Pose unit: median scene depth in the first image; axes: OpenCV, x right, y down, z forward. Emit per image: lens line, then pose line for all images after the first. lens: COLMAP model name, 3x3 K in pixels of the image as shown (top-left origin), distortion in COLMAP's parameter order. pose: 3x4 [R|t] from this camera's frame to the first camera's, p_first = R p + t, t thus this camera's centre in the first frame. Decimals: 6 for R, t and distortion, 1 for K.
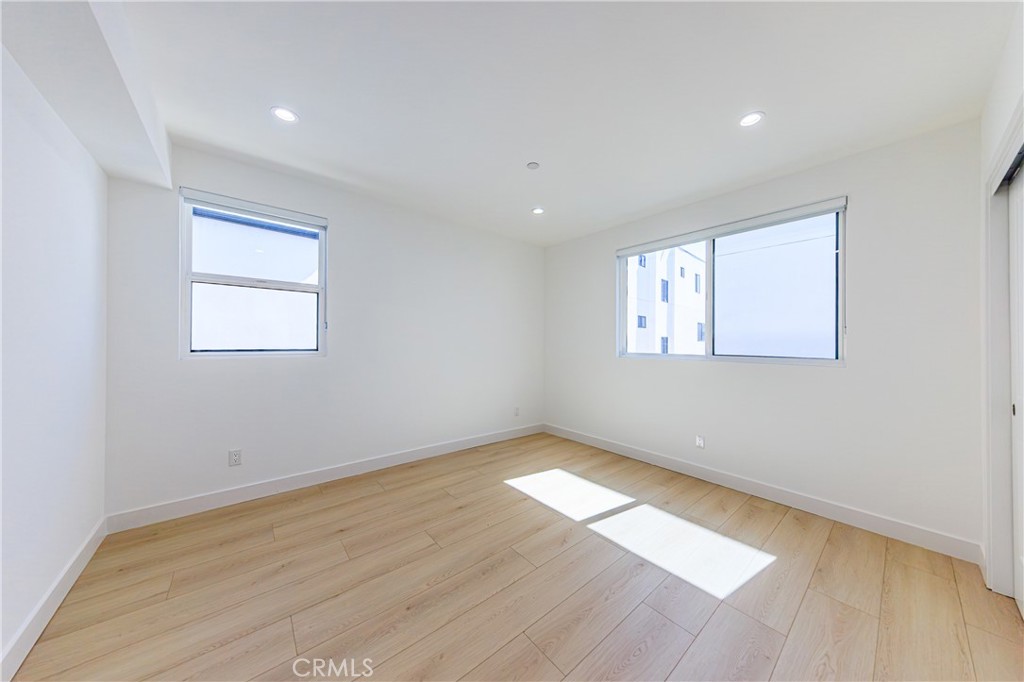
lens RADIAL K [[334.5, 0, 519.9], [0, 334.5, 339.2], [0, 0, 1]] dist [-0.001681, -0.000548]
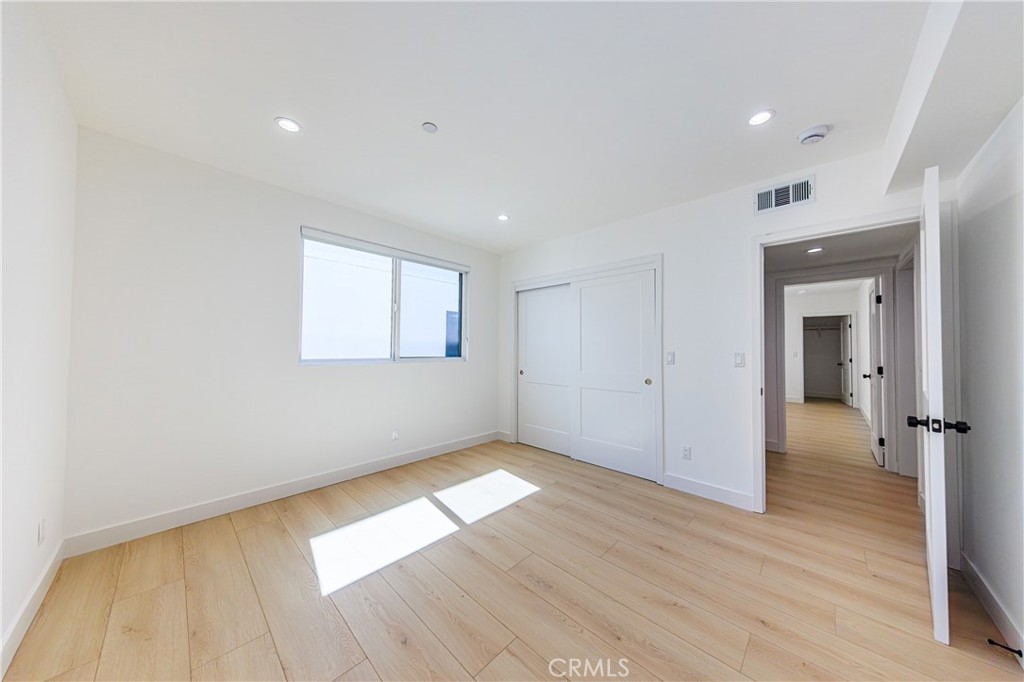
lens RADIAL K [[334.5, 0, 511.8], [0, 334.5, 349.7], [0, 0, 1]] dist [-0.001681, -0.000548]
pose [[-0.144097, -0.009846, 0.989515, -0.670937], [-0.018825, 0.999797, 0.007207, 0.000680], [-0.989384, -0.017589, -0.144253, 0.805207]]
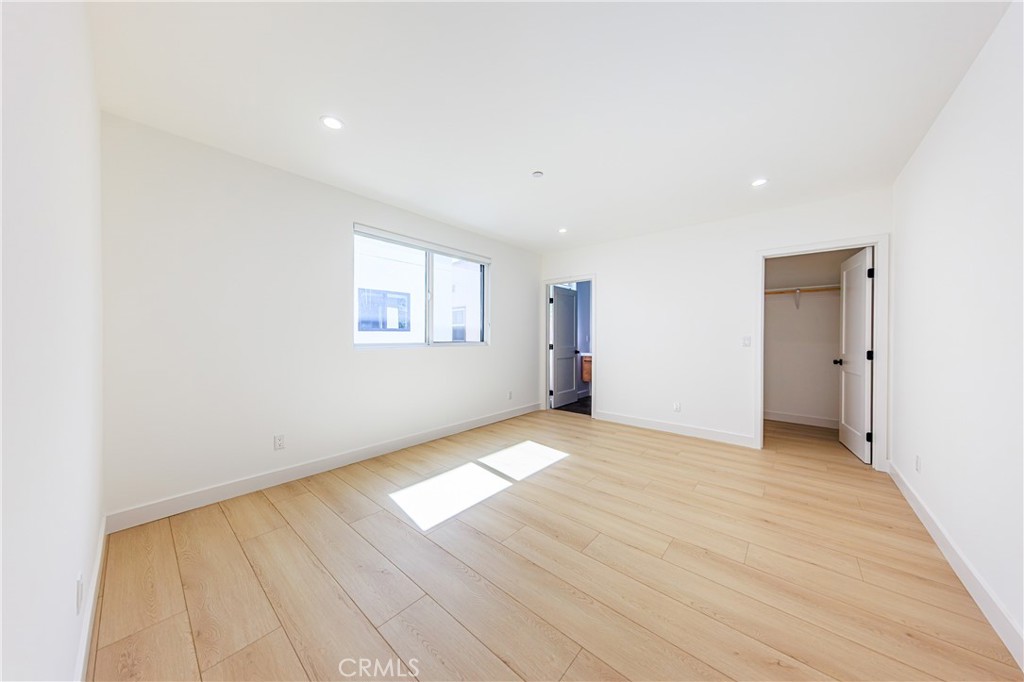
lens RADIAL K [[334.5, 0, 516.3], [0, 334.5, 337.7], [0, 0, 1]] dist [-0.001681, -0.000548]
pose [[-0.182594, -0.016406, 0.983052, -0.790775], [-0.018805, 0.999736, 0.013192, 0.004109], [-0.983009, -0.016078, -0.182854, 0.958685]]
